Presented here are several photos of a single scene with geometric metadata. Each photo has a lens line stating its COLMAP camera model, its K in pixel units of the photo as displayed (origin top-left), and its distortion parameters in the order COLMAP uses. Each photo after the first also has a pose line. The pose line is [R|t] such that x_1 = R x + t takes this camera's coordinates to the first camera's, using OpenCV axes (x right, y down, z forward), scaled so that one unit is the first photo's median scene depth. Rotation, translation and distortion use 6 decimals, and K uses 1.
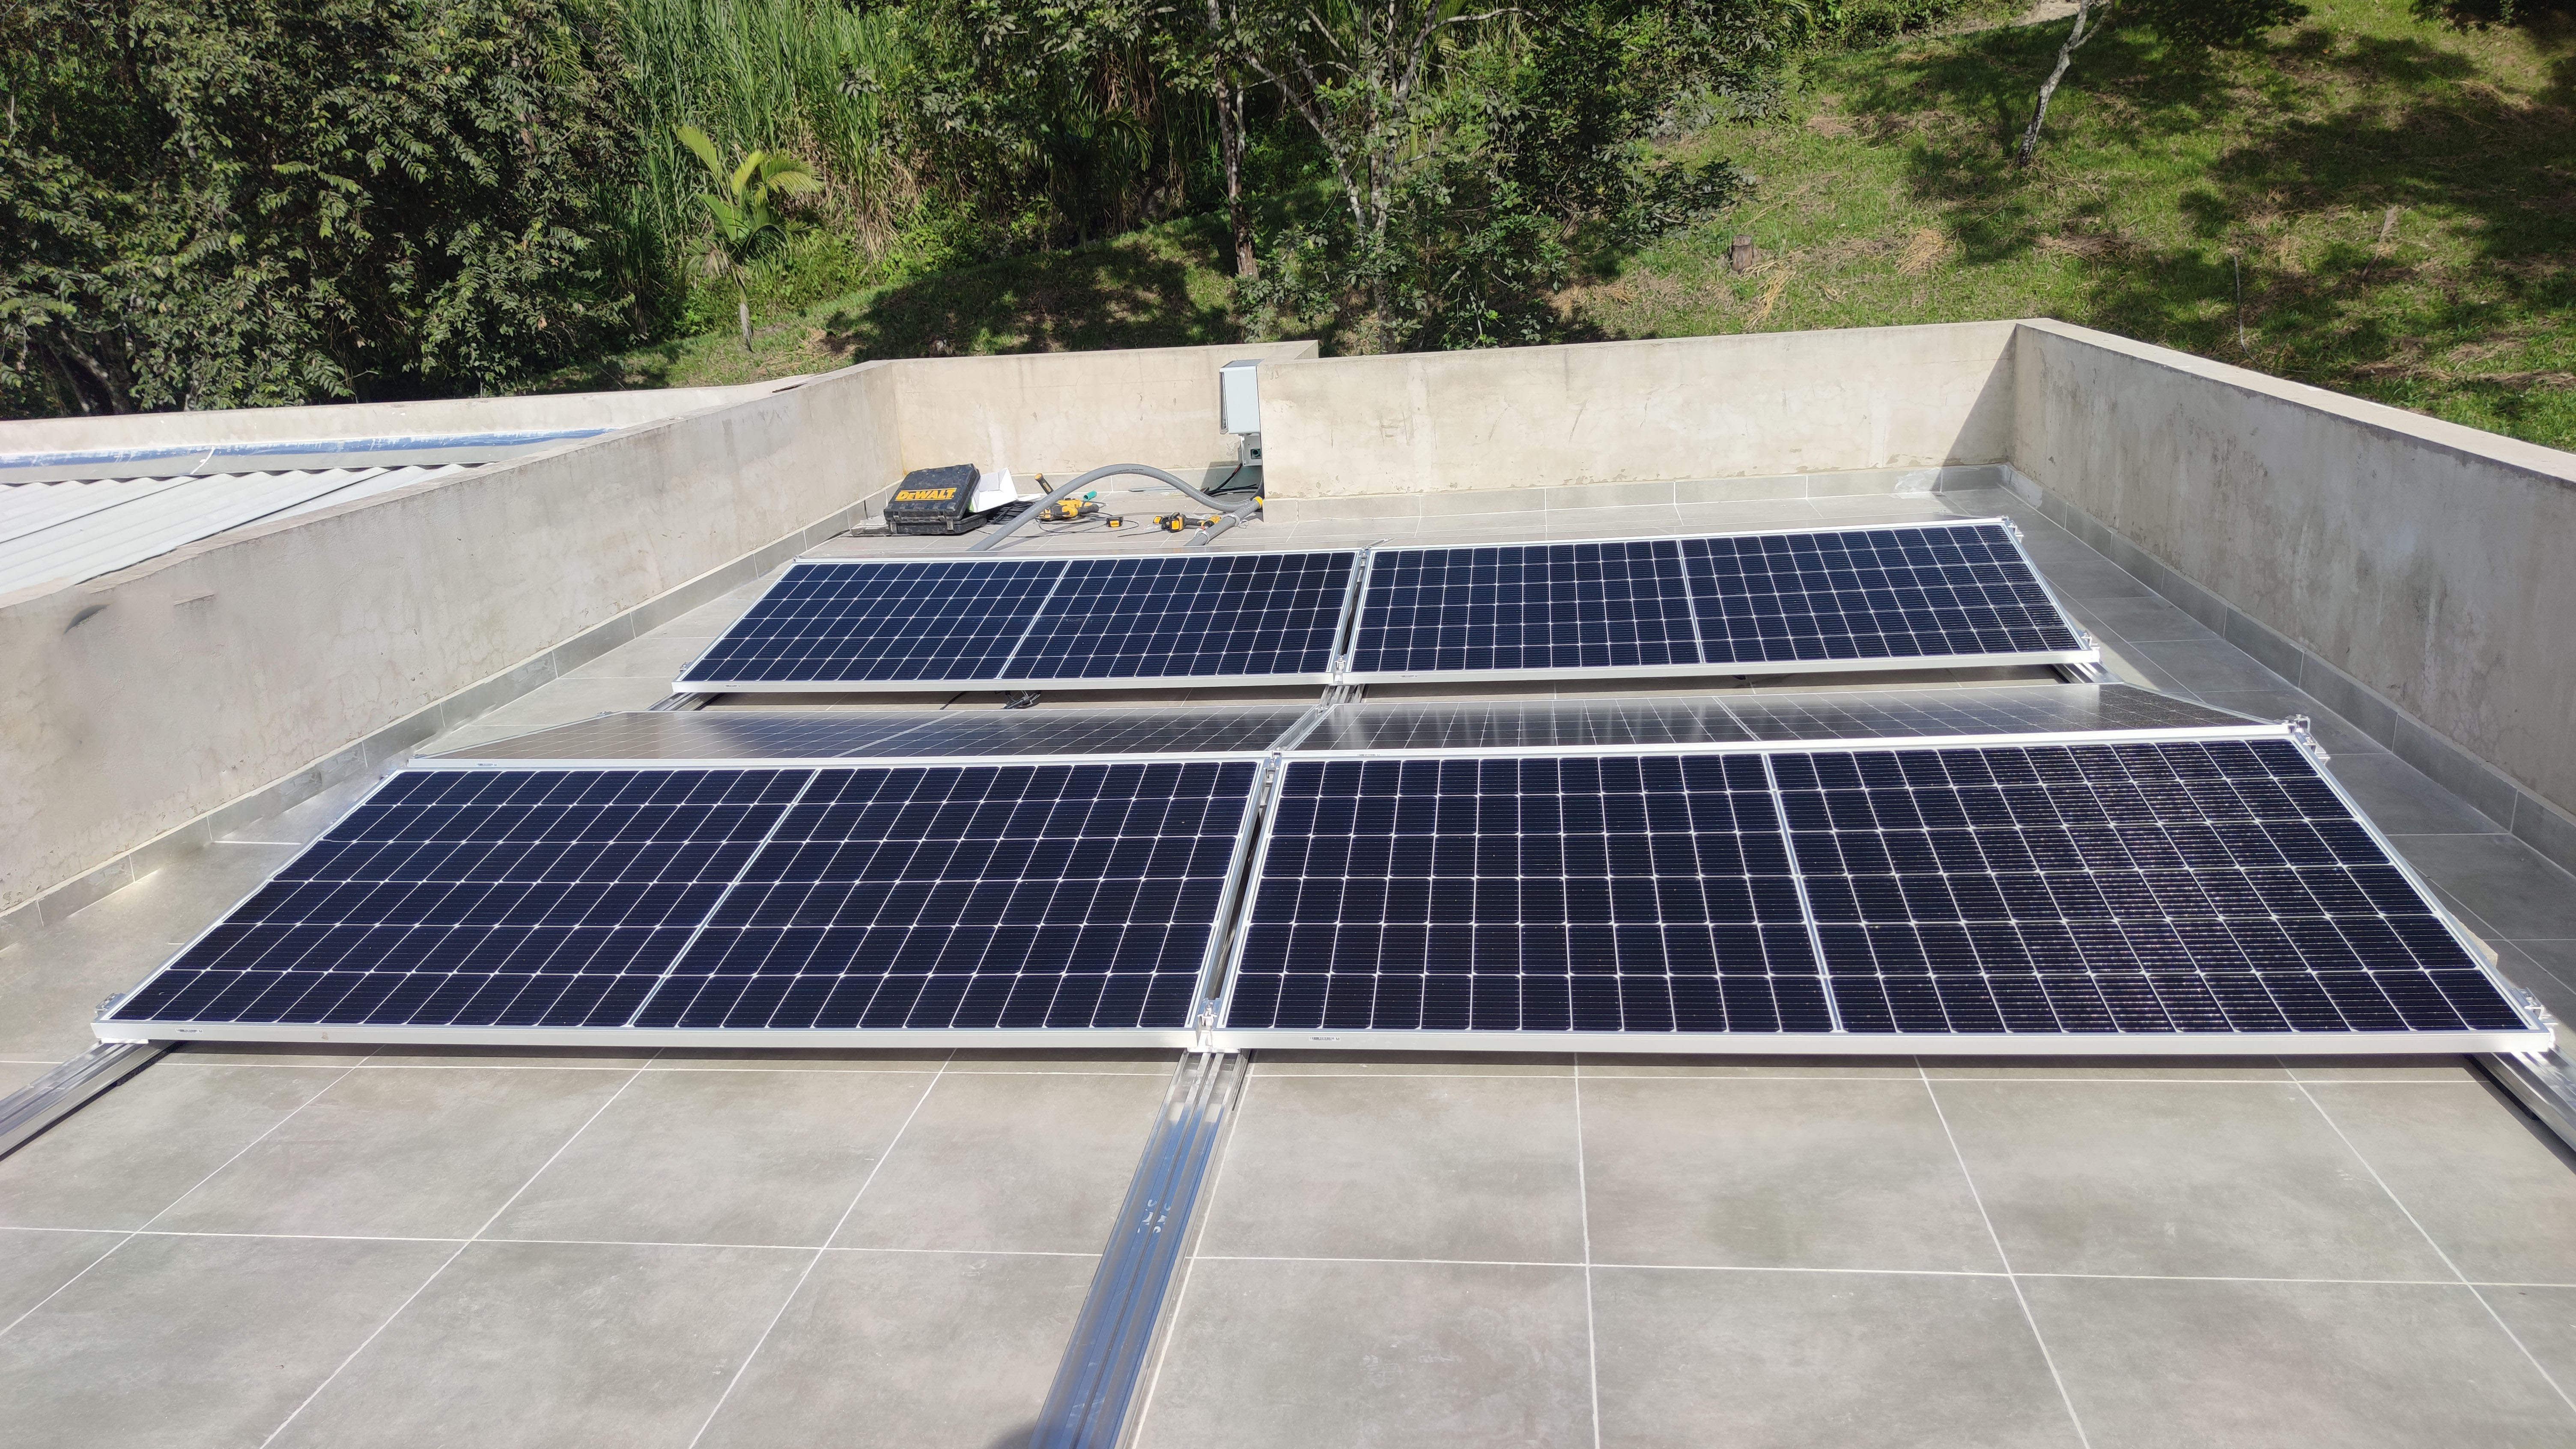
lens RADIAL K [[1806.8, 0, 1271.0], [0, 1806.8, 775.5], [0, 0, 1]] dist [0.076064, -0.104167]
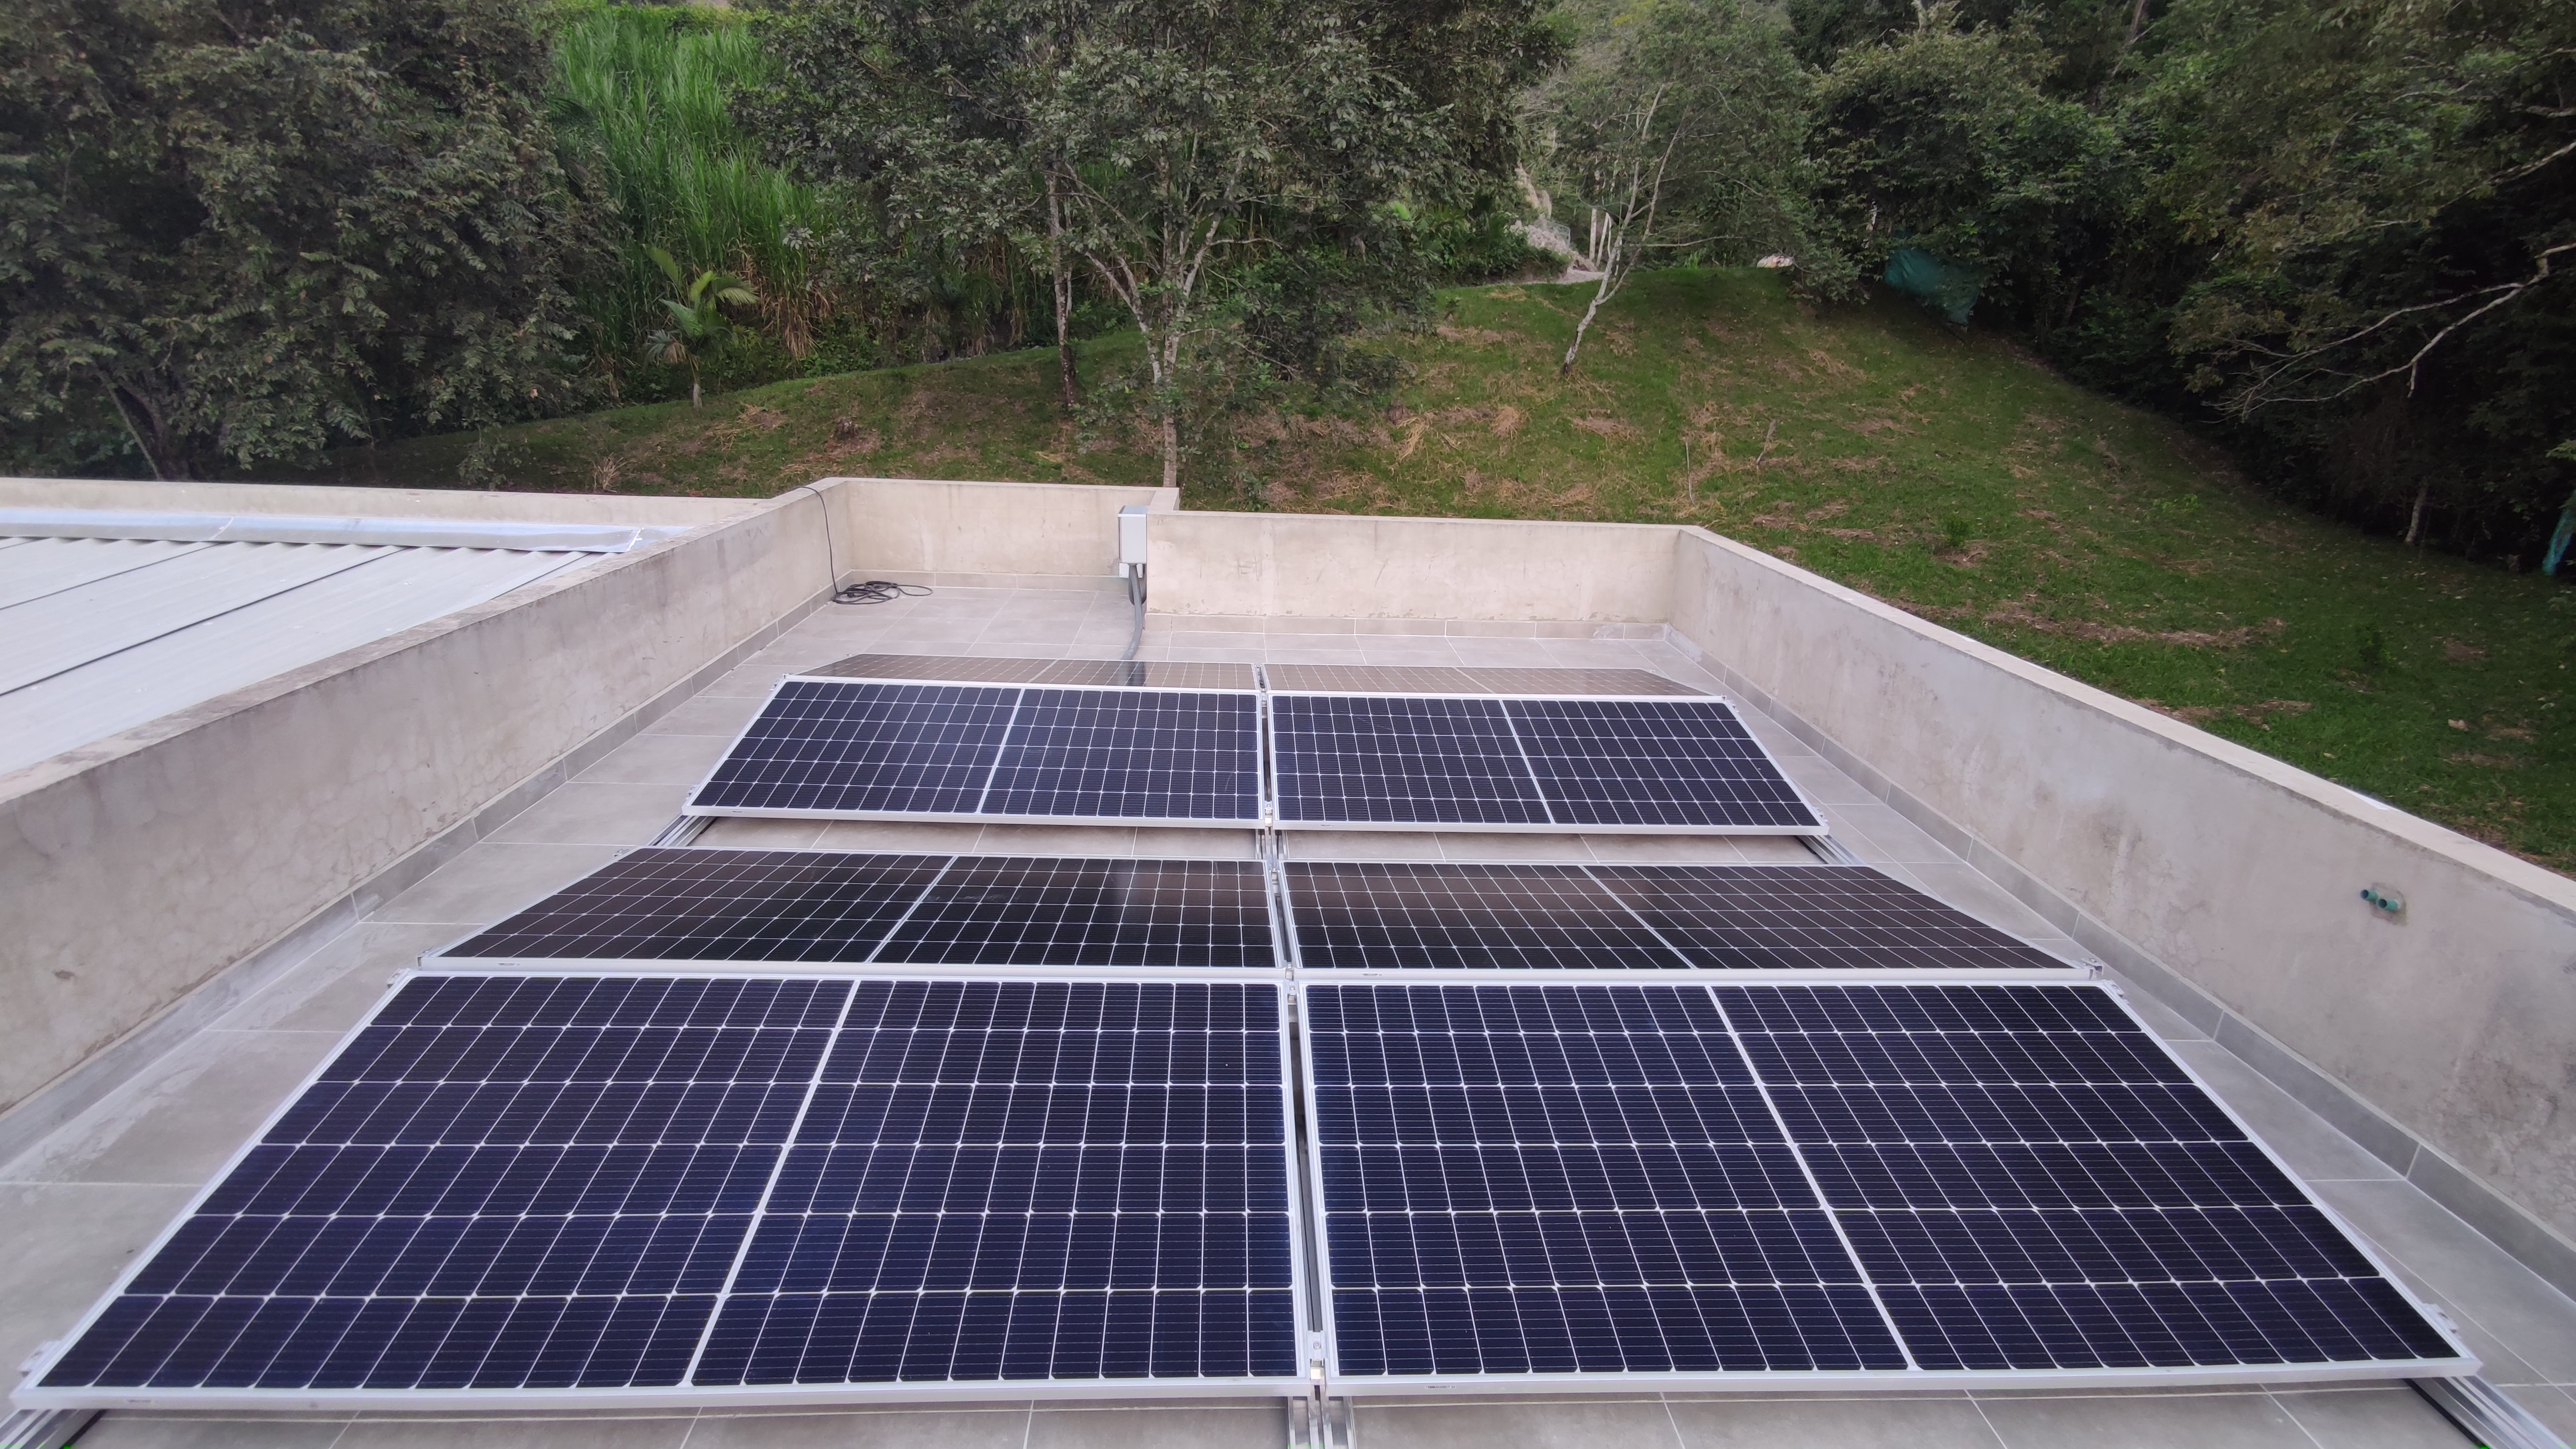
lens RADIAL K [[1175.8, 0, 1288.0], [0, 1175.8, 724.5], [0, 0, 1]] dist [-0.020197, 0.040306]
pose [[0.979072, 0.035510, 0.200392, -0.080521], [-0.037557, 0.999274, 0.006425, -0.091478], [-0.200018, -0.013817, 0.979695, 0.156584]]
